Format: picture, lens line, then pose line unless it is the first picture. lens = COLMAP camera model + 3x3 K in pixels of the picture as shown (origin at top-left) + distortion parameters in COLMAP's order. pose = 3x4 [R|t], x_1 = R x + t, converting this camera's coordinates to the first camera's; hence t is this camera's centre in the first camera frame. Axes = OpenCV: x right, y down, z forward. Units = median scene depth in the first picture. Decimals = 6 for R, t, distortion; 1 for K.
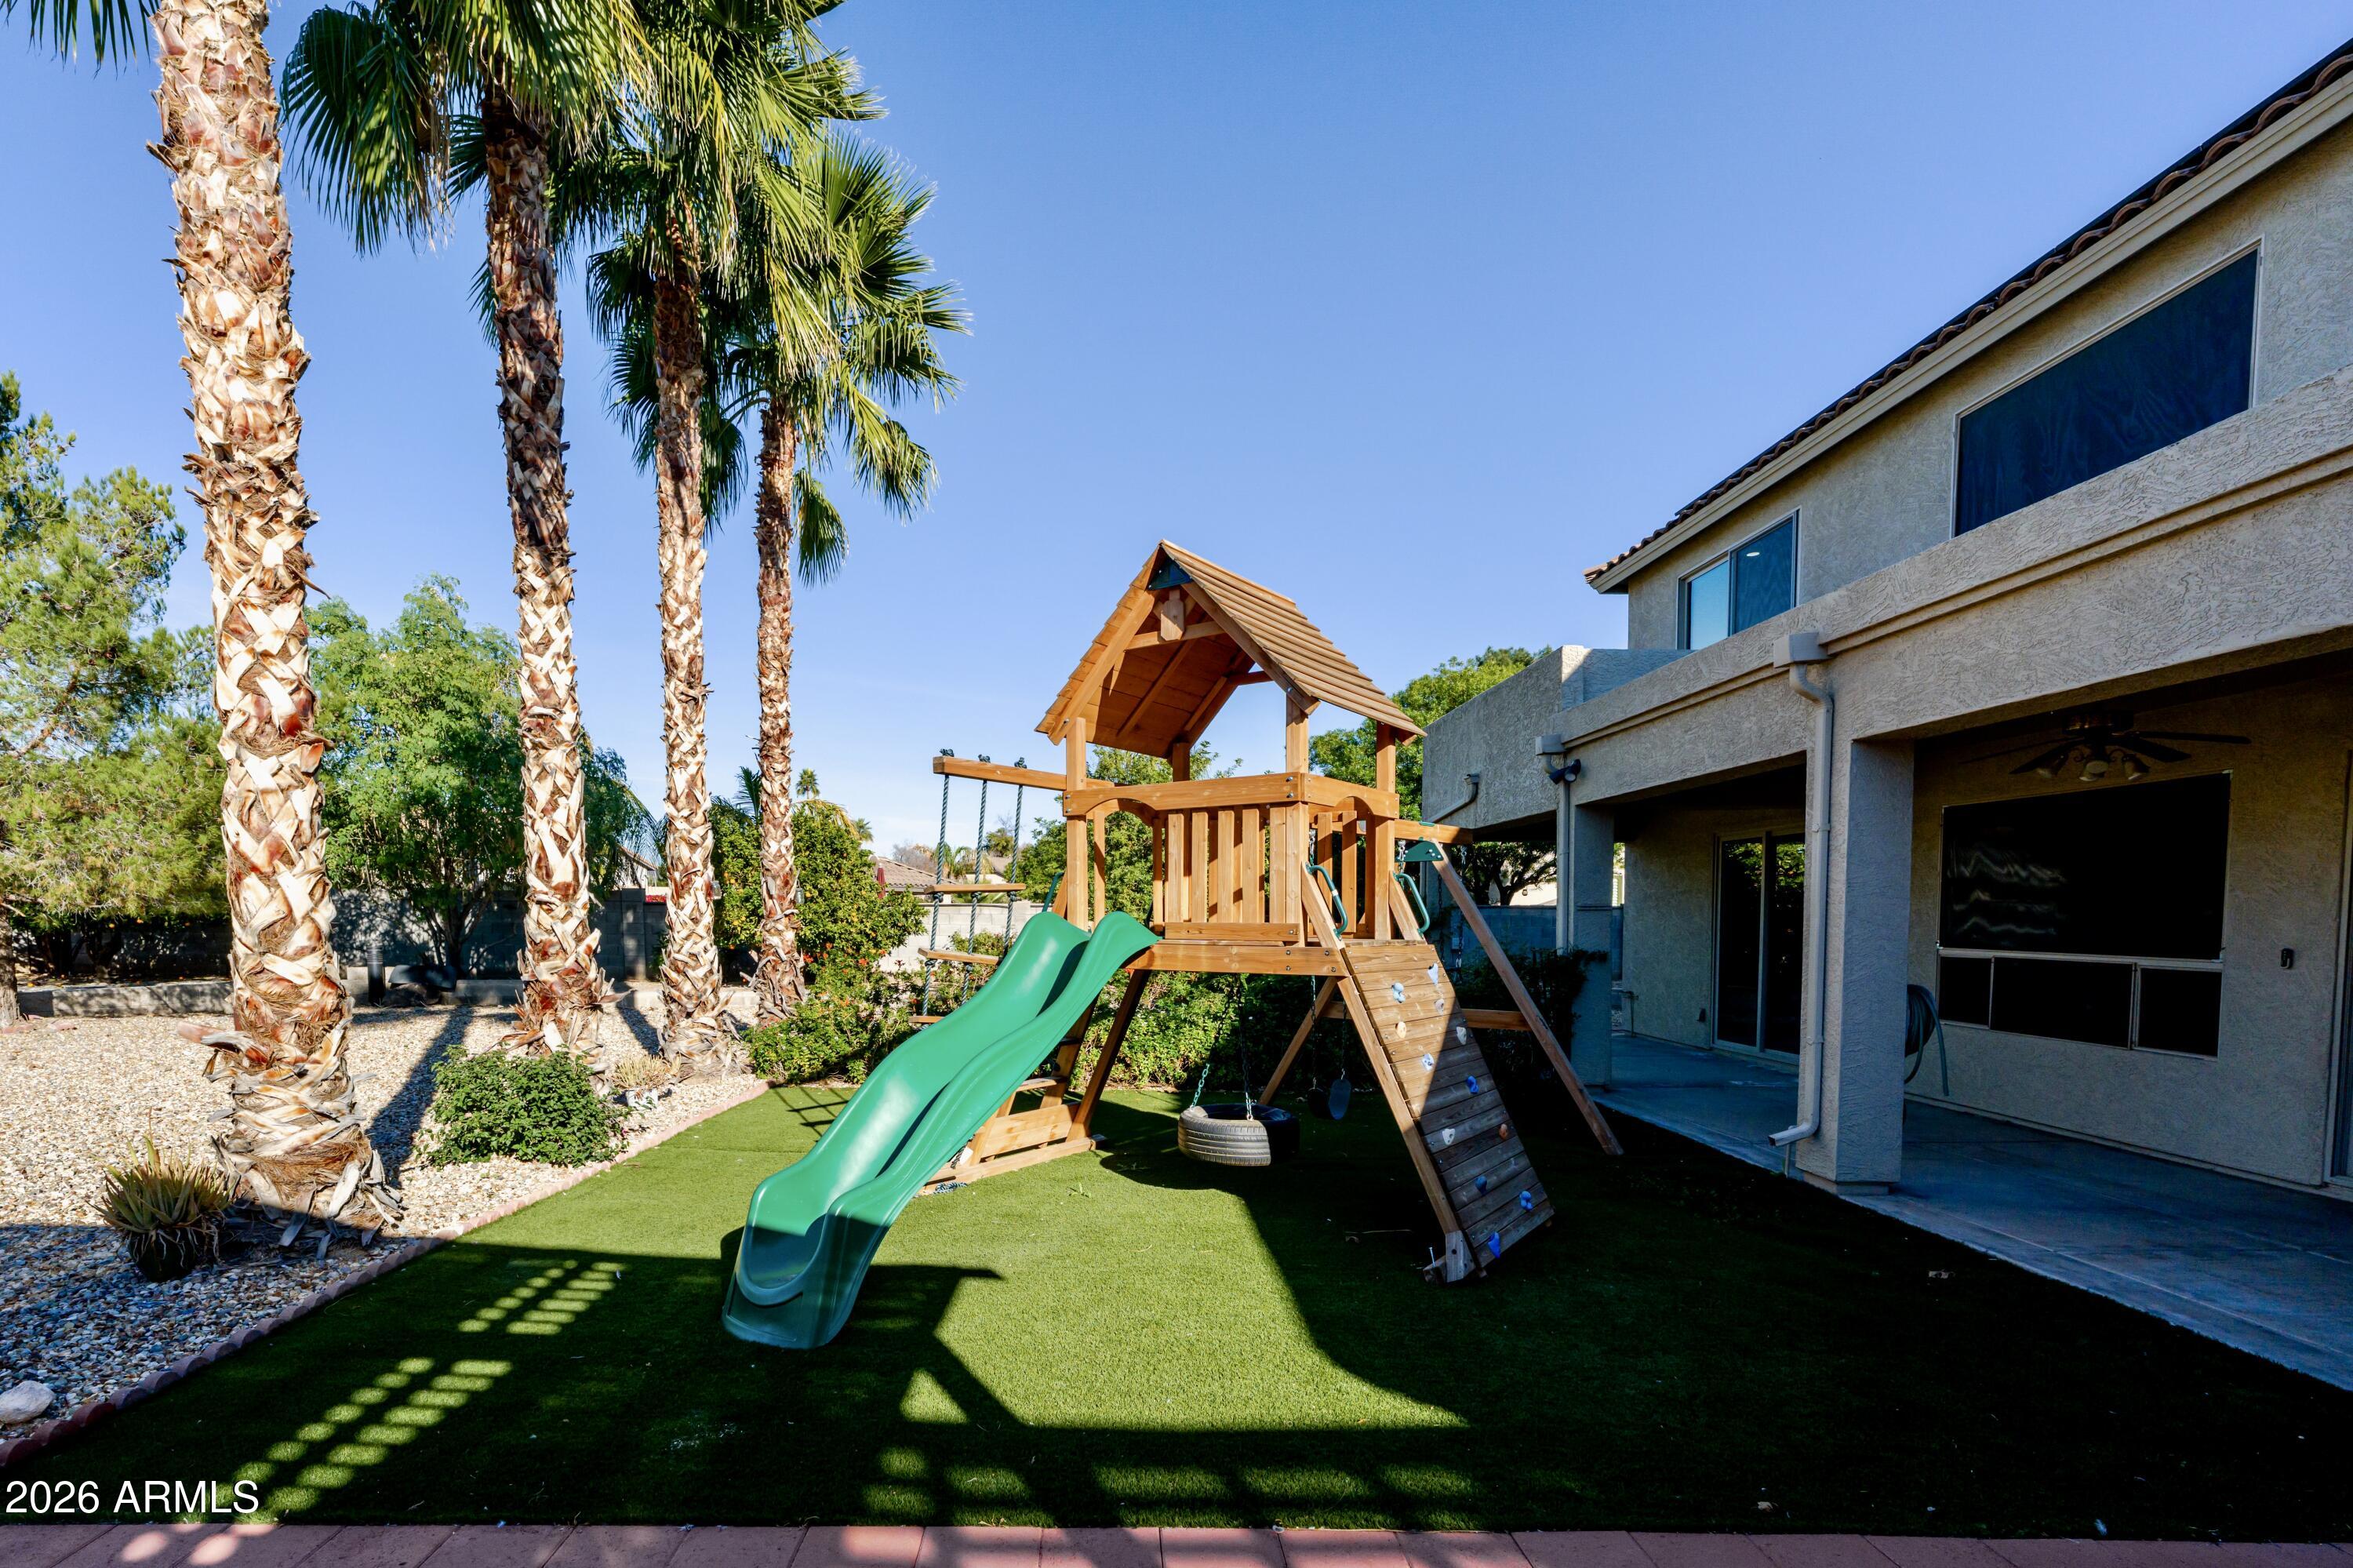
lens RADIAL K [[1116.9, 0, 1115.2], [0, 1116.9, 1006.2], [0, 0, 1]] dist [-0.003858, -0.000229]
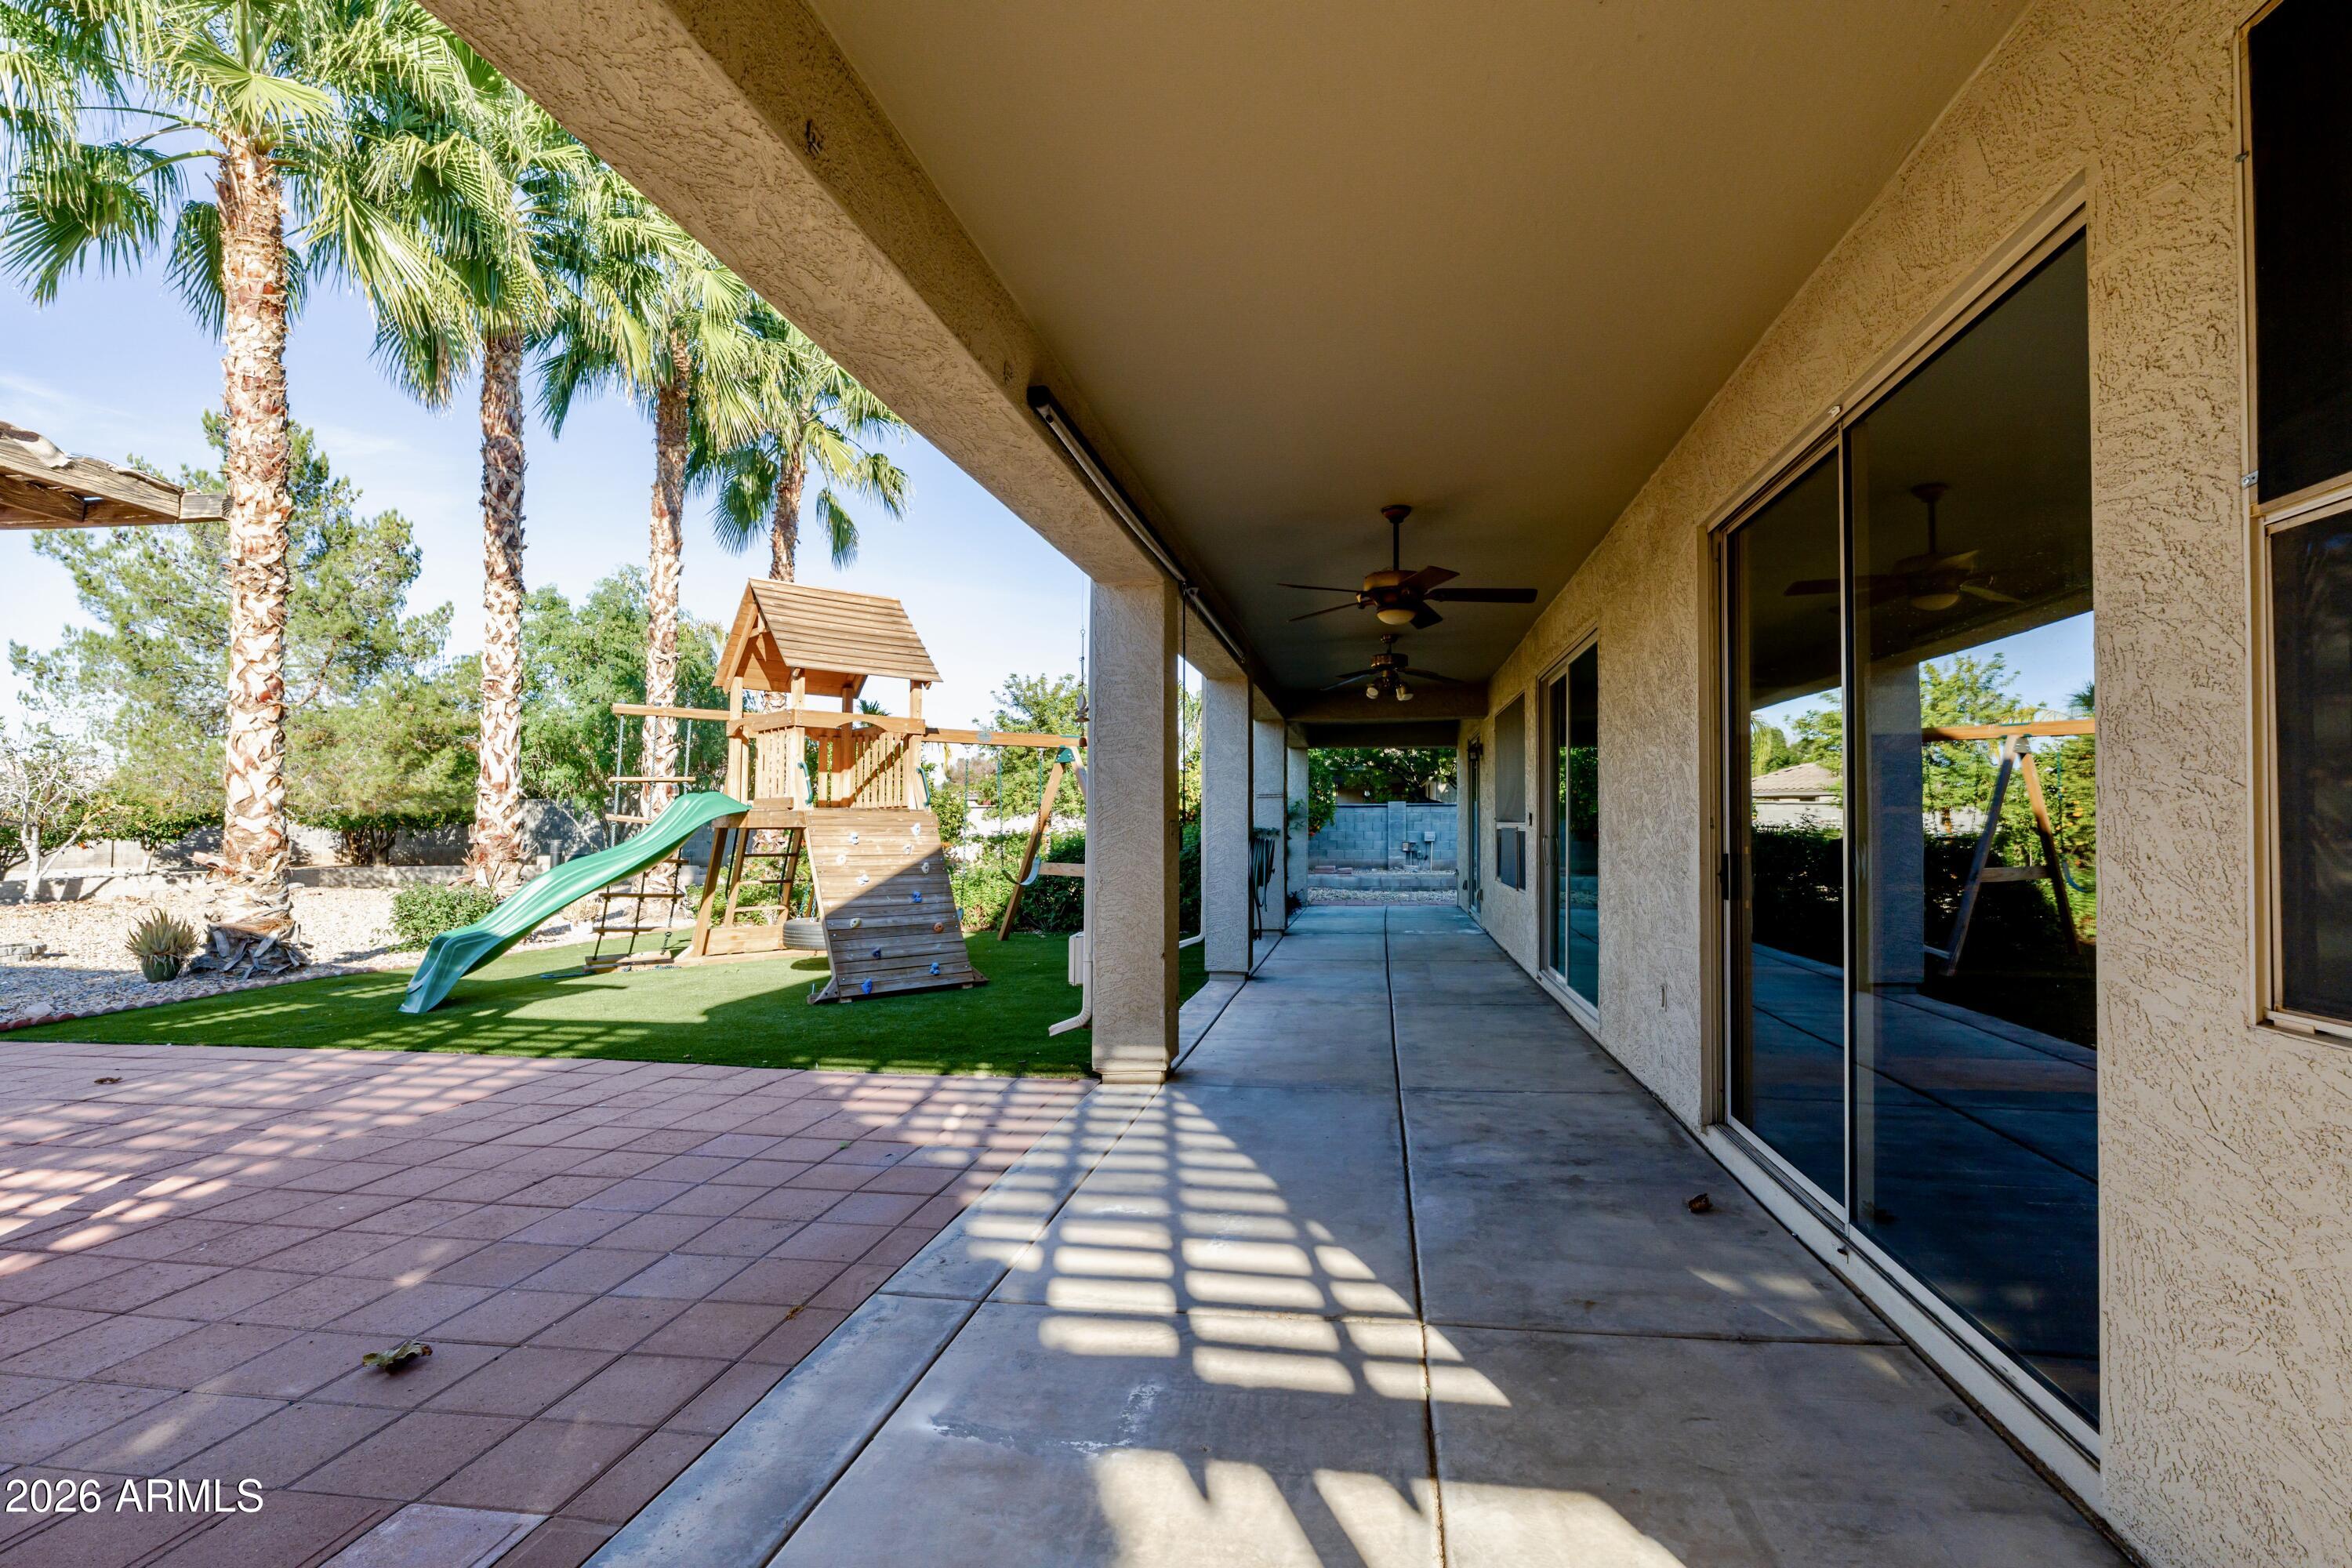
lens RADIAL K [[1051.7, 0, 1215.7], [0, 1051.7, 803.4], [0, 0, 1]] dist [-0.017088, 0.004392]
pose [[0.991207, -0.004245, -0.132250, 1.102283], [-0.009242, 0.994823, -0.101205, 0.093812], [0.131995, 0.101537, 0.986036, -0.518006]]
